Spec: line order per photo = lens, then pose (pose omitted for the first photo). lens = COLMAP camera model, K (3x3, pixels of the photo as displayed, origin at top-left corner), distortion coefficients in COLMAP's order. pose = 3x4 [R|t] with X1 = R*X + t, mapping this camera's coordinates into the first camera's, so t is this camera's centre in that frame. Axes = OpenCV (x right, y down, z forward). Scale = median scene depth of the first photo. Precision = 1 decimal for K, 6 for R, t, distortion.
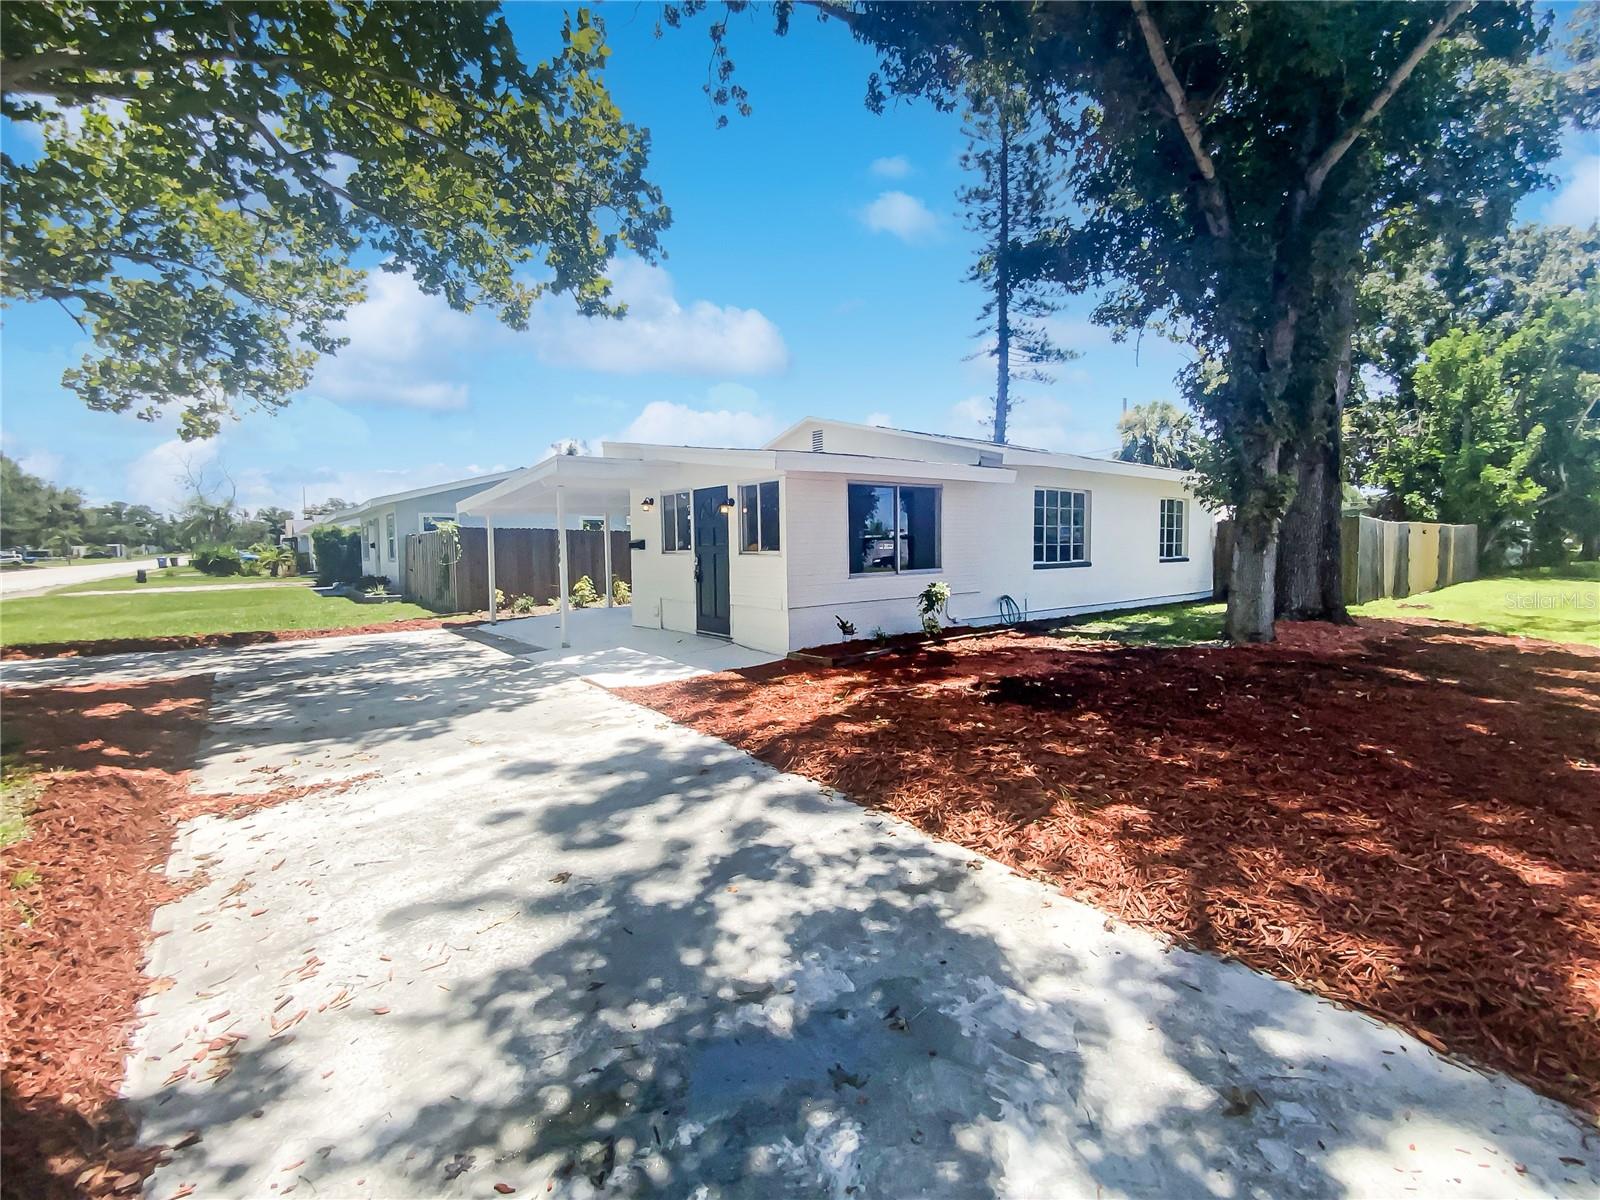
lens RADIAL K [[658.4, 0, 749.3], [0, 658.4, 584.2], [0, 0, 1]] dist [-0.003960, -0.000212]
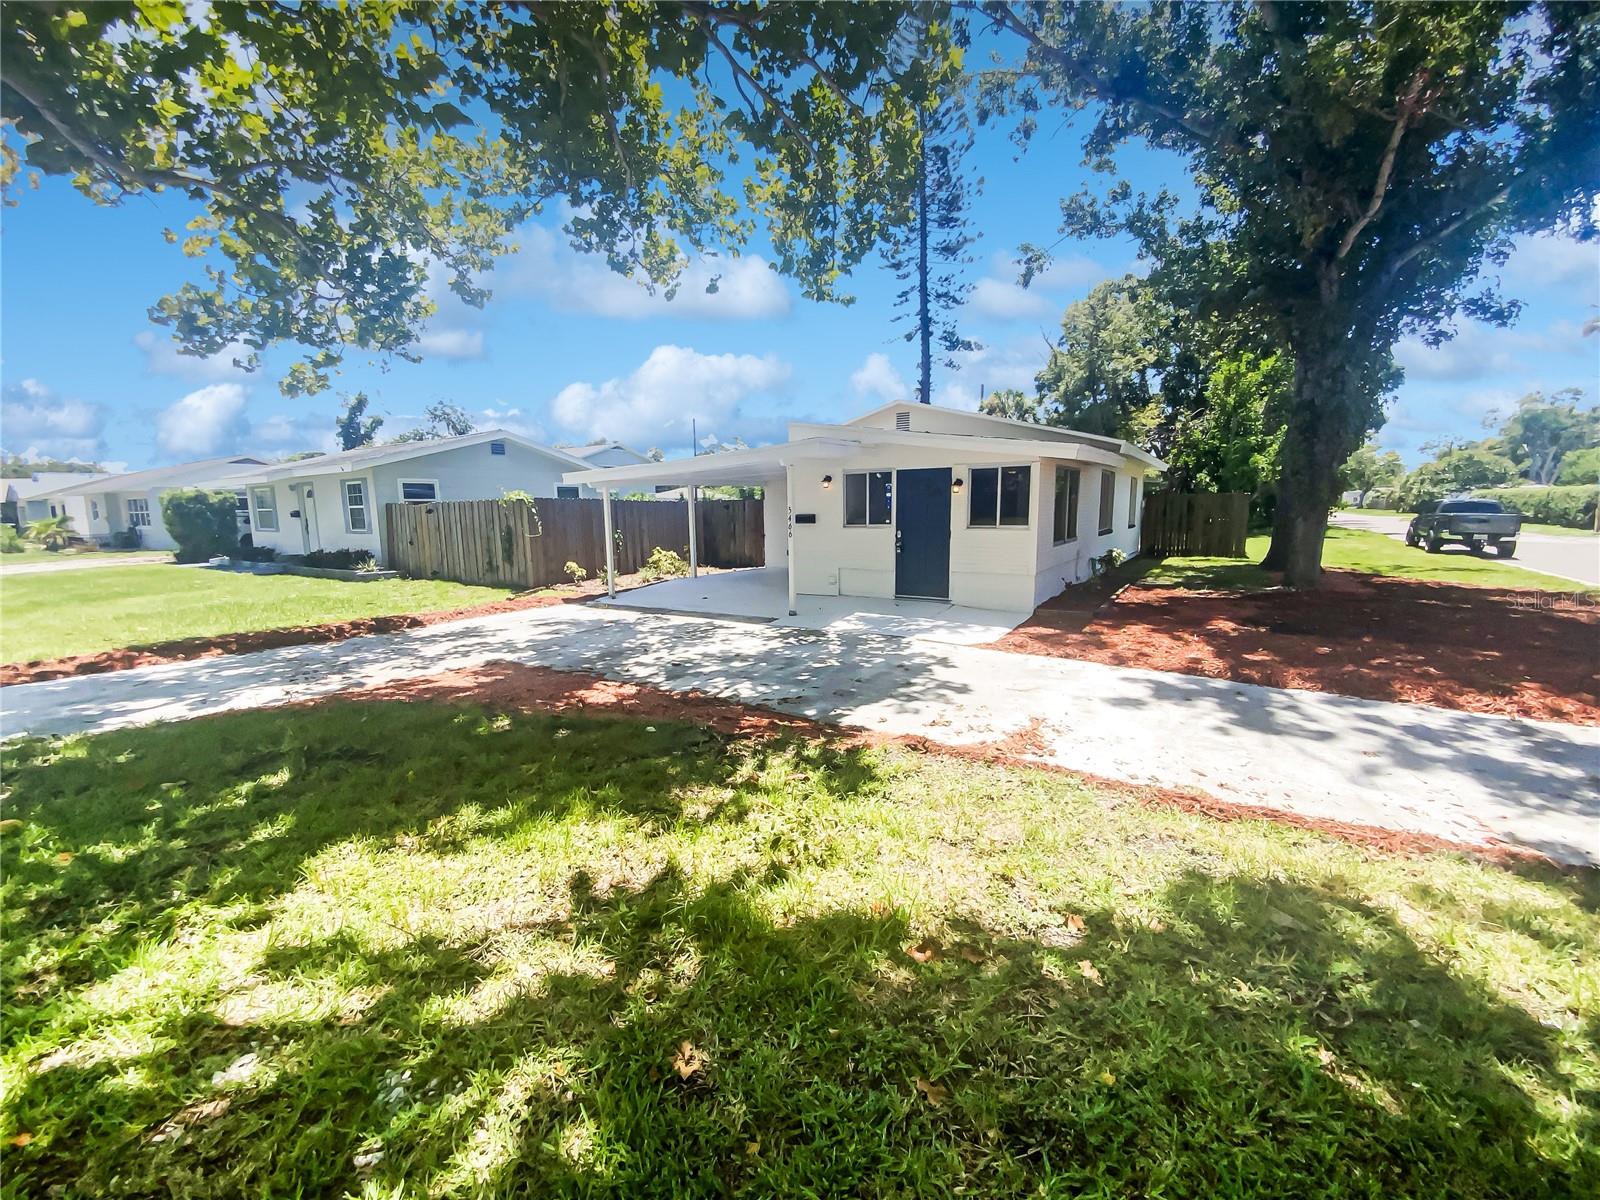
lens RADIAL K [[644.2, 0, 780.1], [0, 644.2, 596.6], [0, 0, 1]] dist [0.002889, -0.006674]
pose [[0.954245, -0.038740, 0.296504, -1.310791], [0.016380, 0.996856, 0.077529, -0.037254], [-0.298576, -0.069125, 0.951879, 0.005965]]
